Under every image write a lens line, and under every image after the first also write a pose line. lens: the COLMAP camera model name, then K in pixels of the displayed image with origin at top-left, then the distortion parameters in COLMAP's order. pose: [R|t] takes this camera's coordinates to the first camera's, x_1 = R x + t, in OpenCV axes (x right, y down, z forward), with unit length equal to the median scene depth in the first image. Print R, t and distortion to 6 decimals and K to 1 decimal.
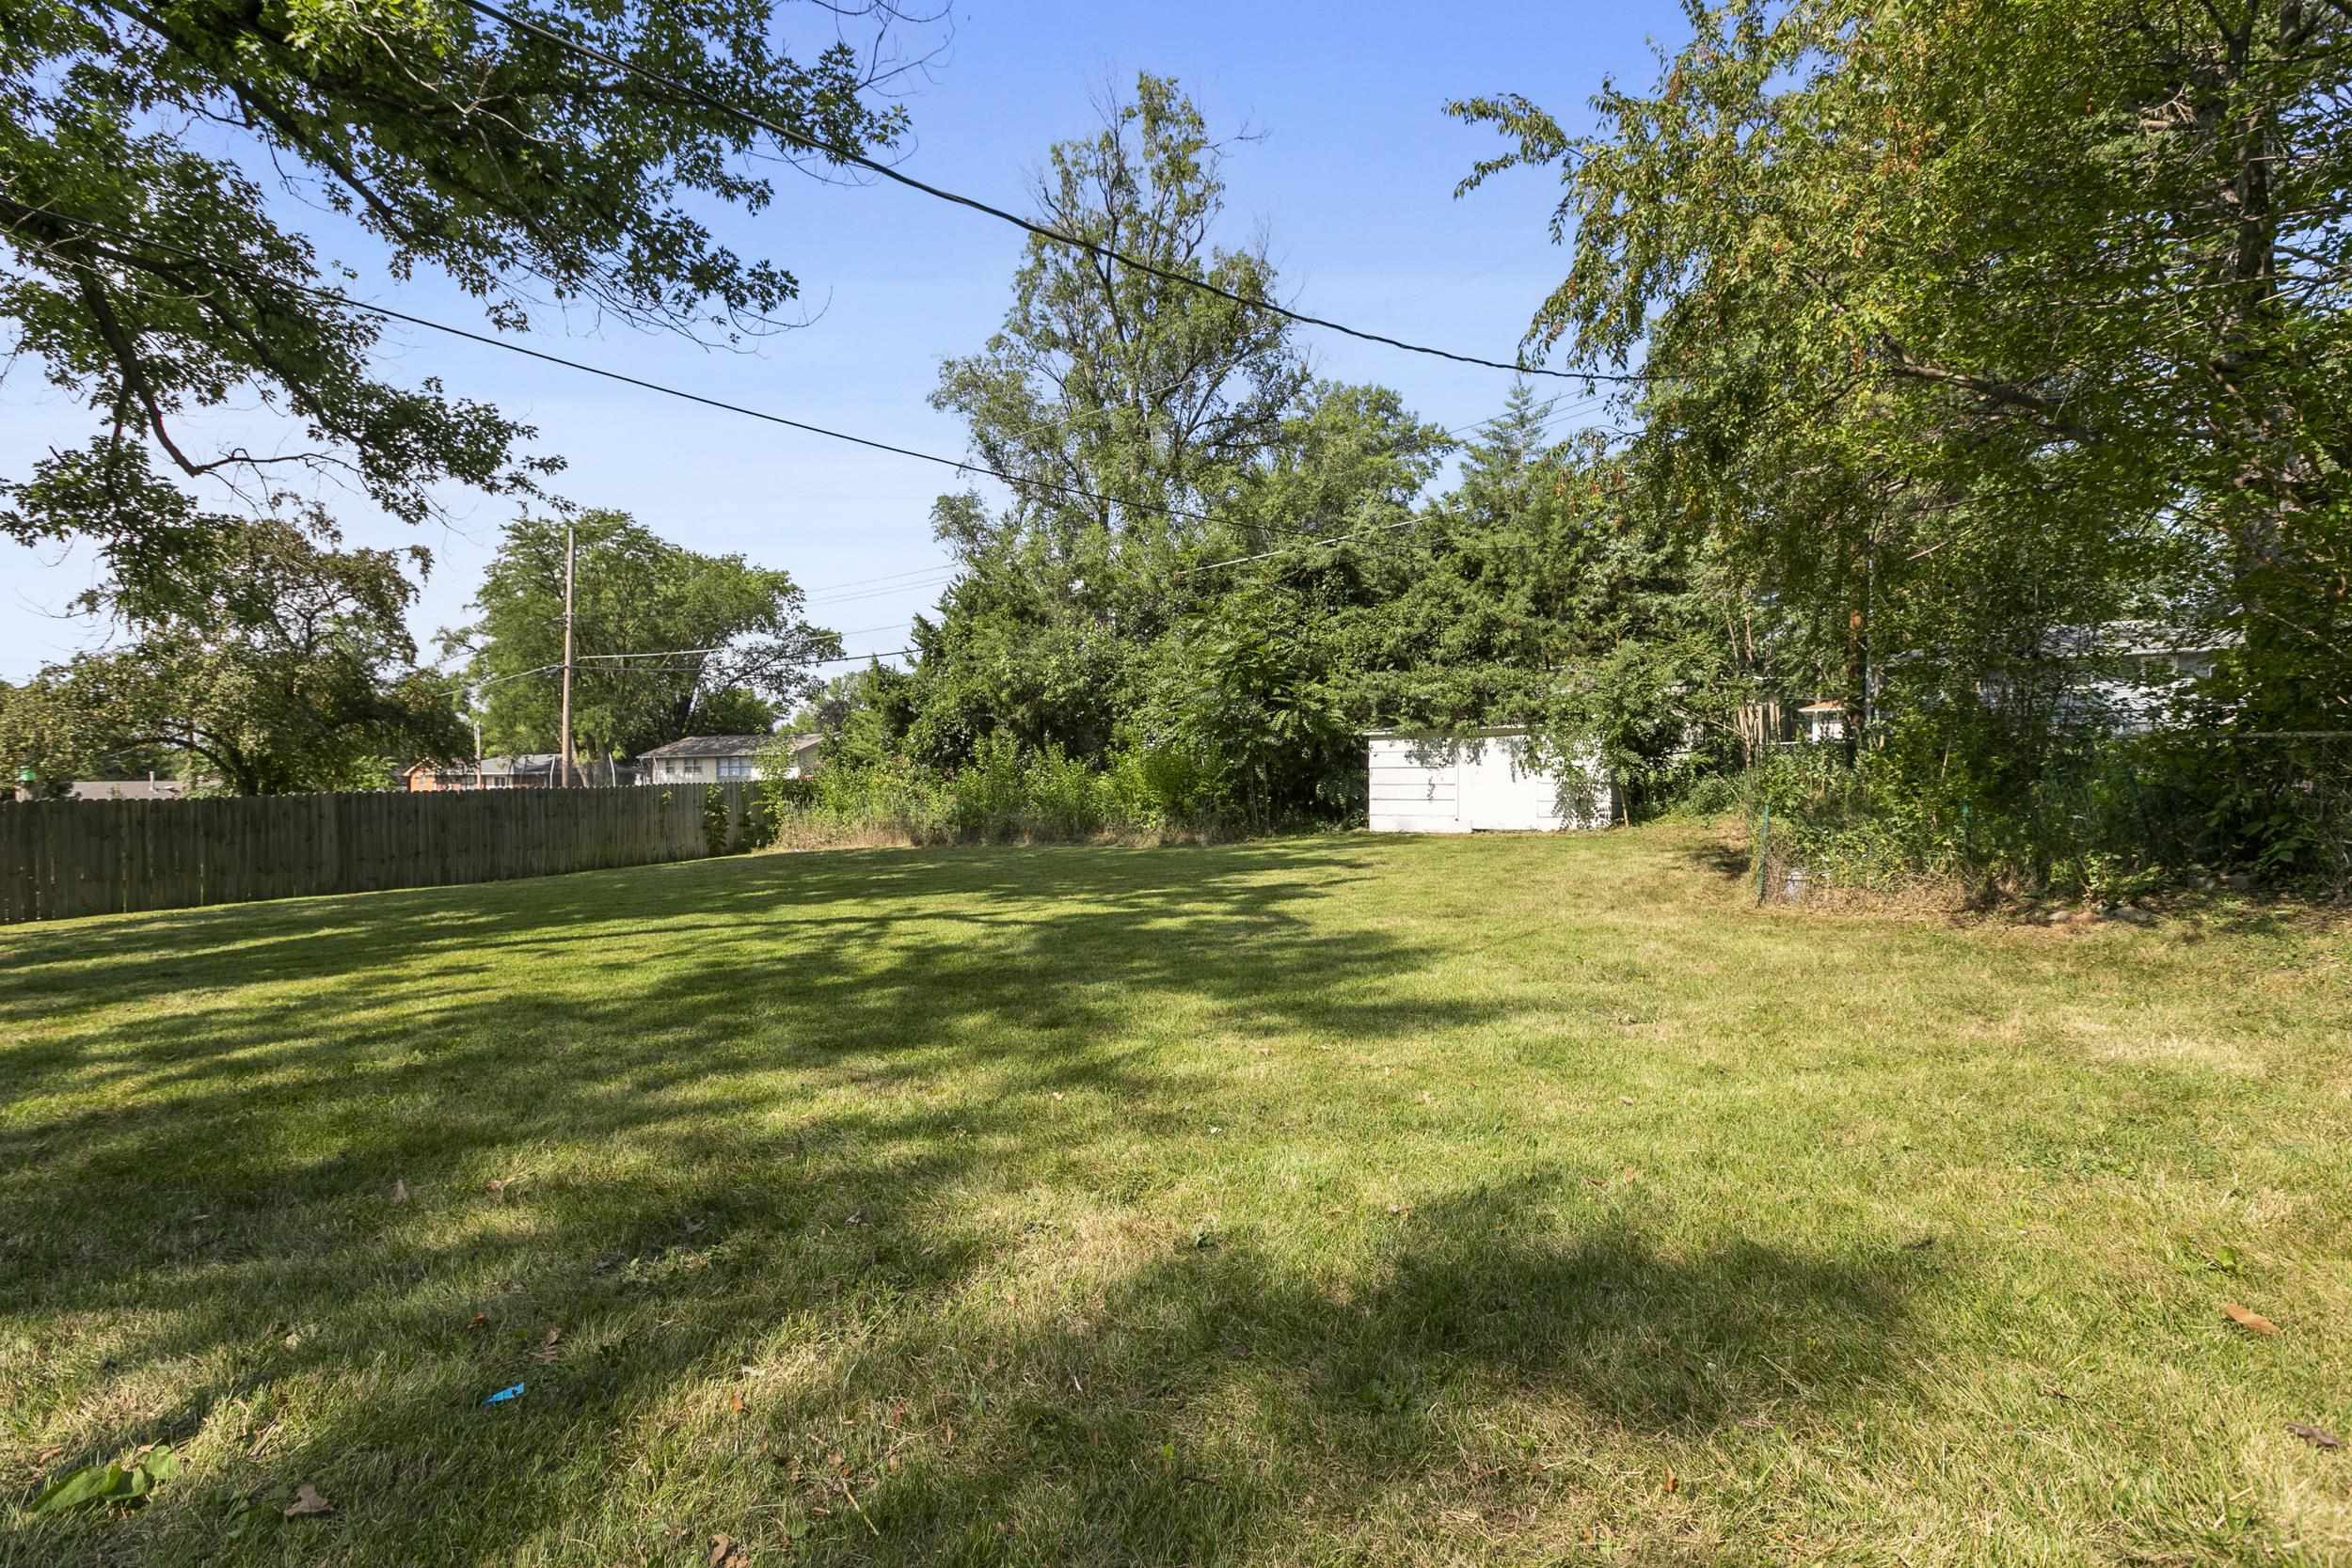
lens RADIAL K [[1061.5, 0, 1160.6], [0, 1061.5, 785.3], [0, 0, 1]] dist [0.000945, 0.000105]
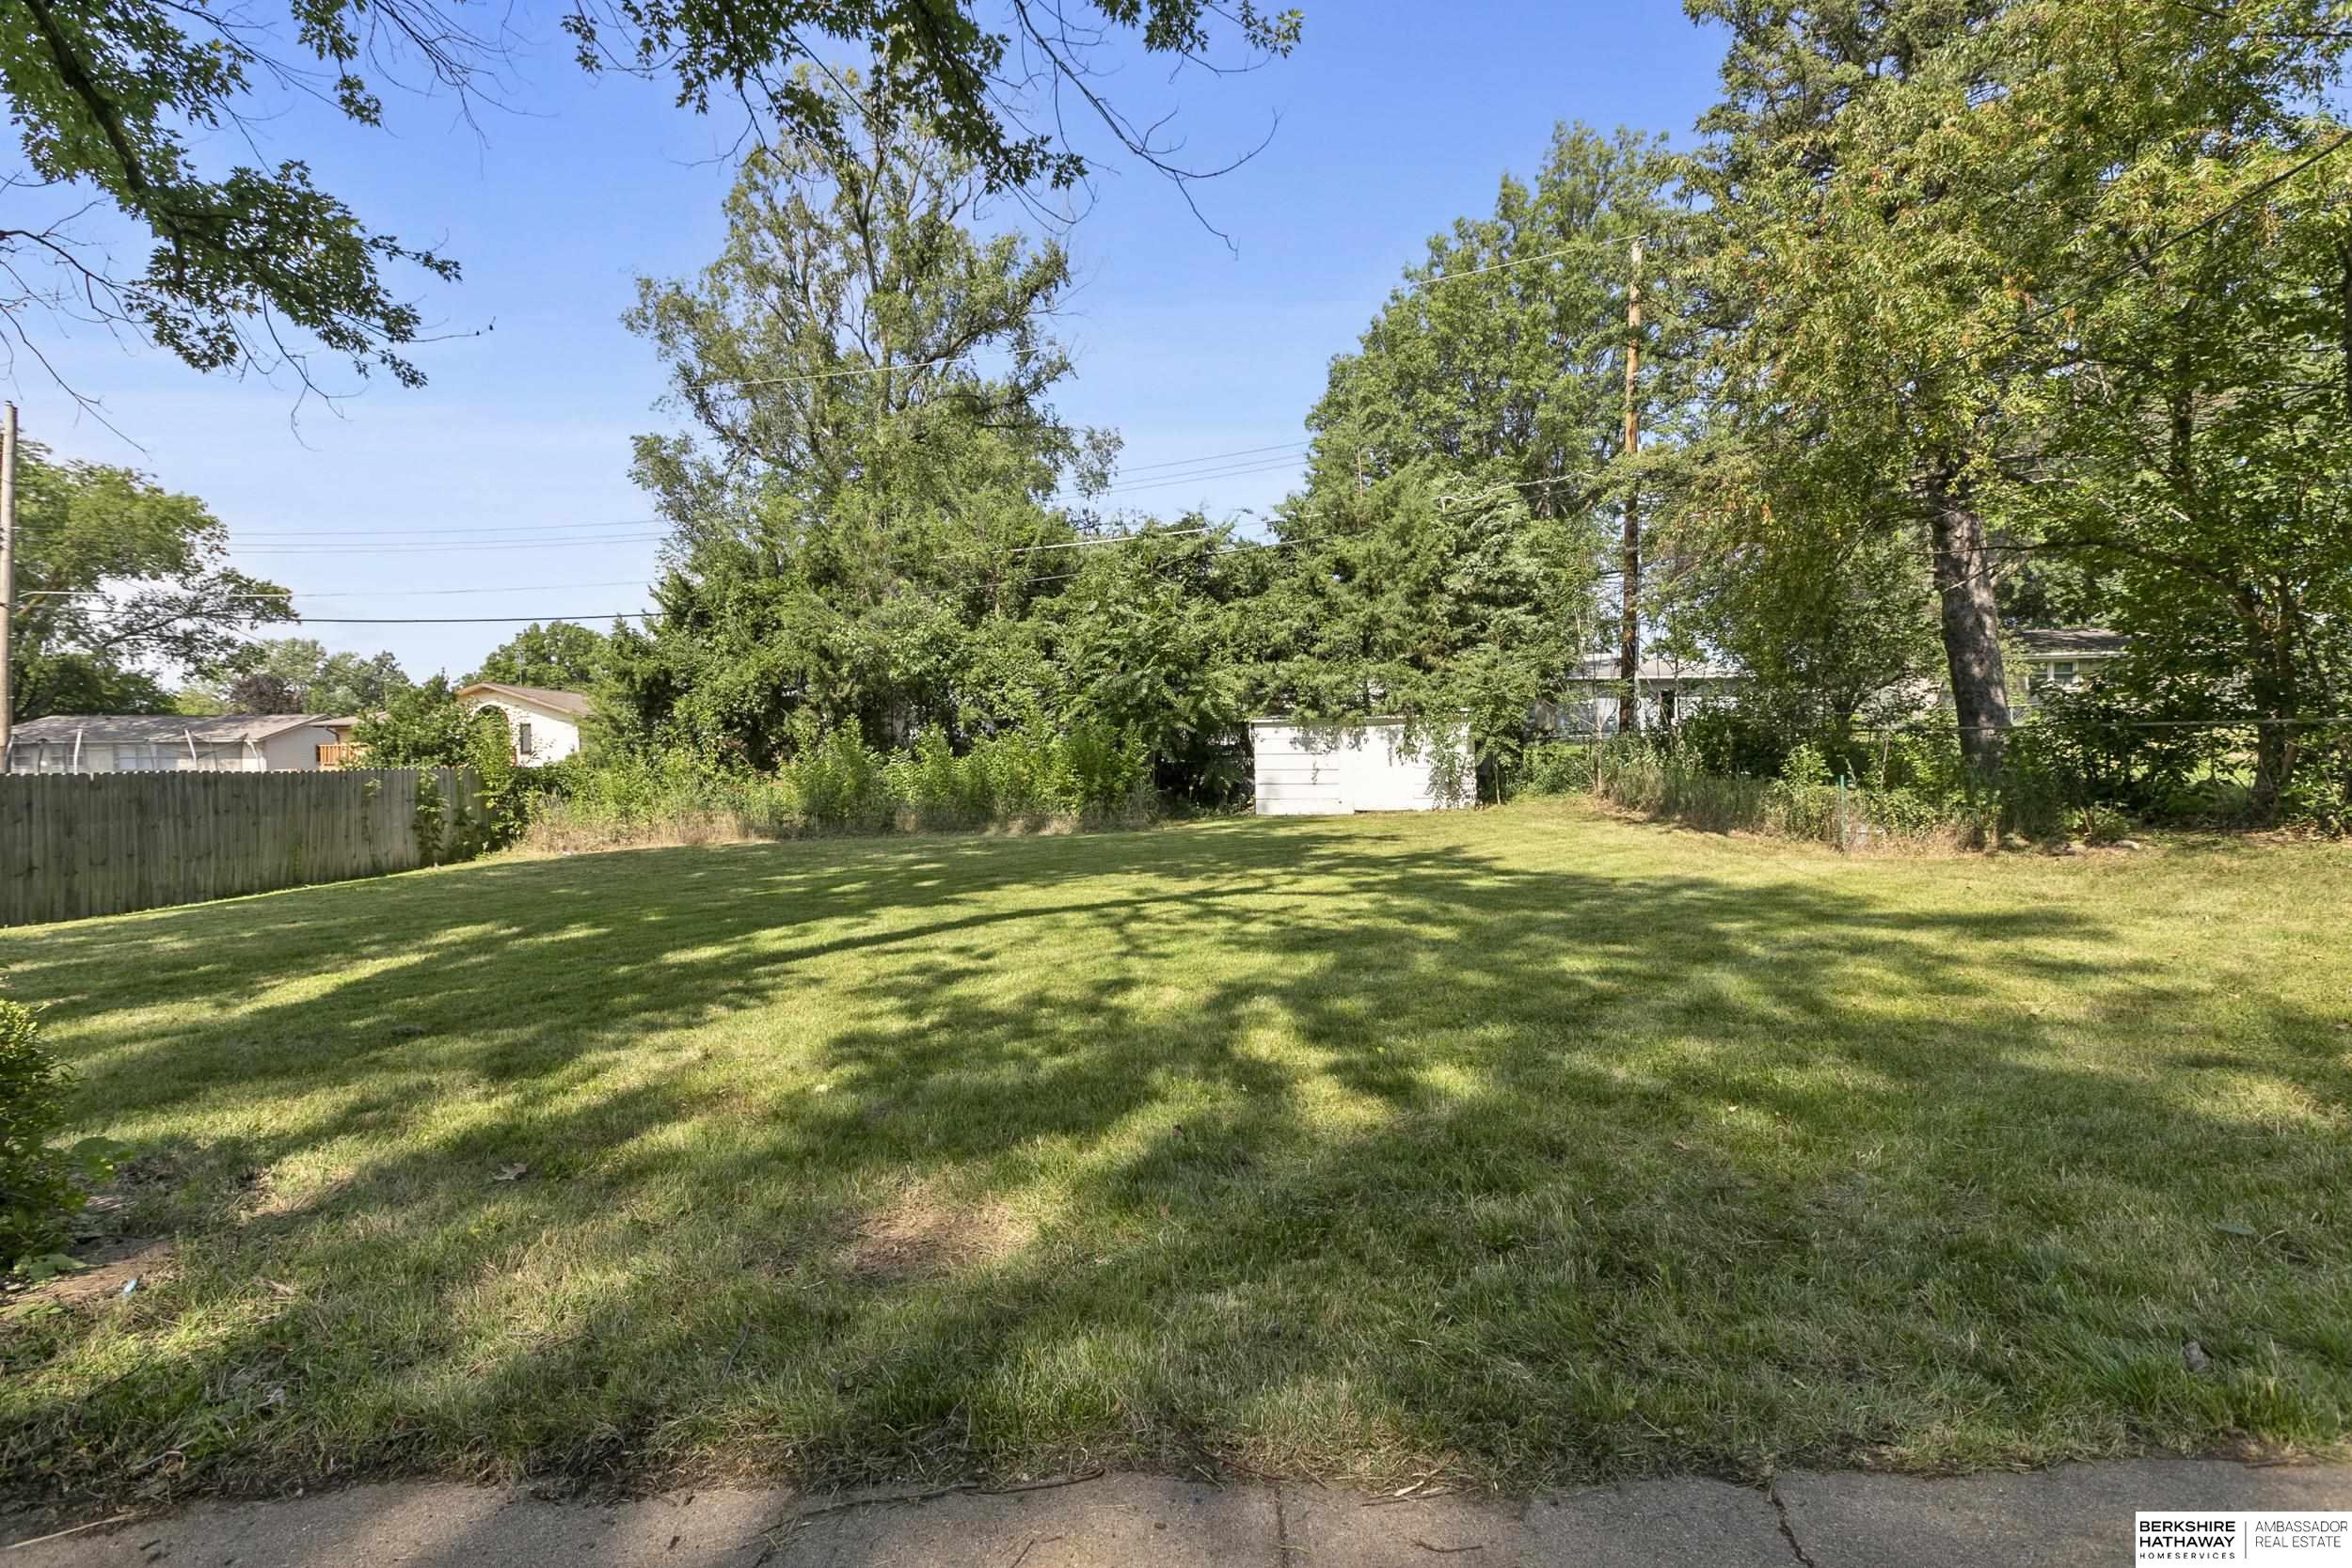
lens RADIAL K [[1061.5, 0, 1165.3], [0, 1061.5, 776.2], [0, 0, 1]] dist [0.000945, 0.000105]
pose [[0.895911, -0.000708, 0.444234, -0.344989], [0.004320, 0.999965, -0.007118, 0.012664], [-0.444213, 0.008296, 0.895883, 0.100086]]
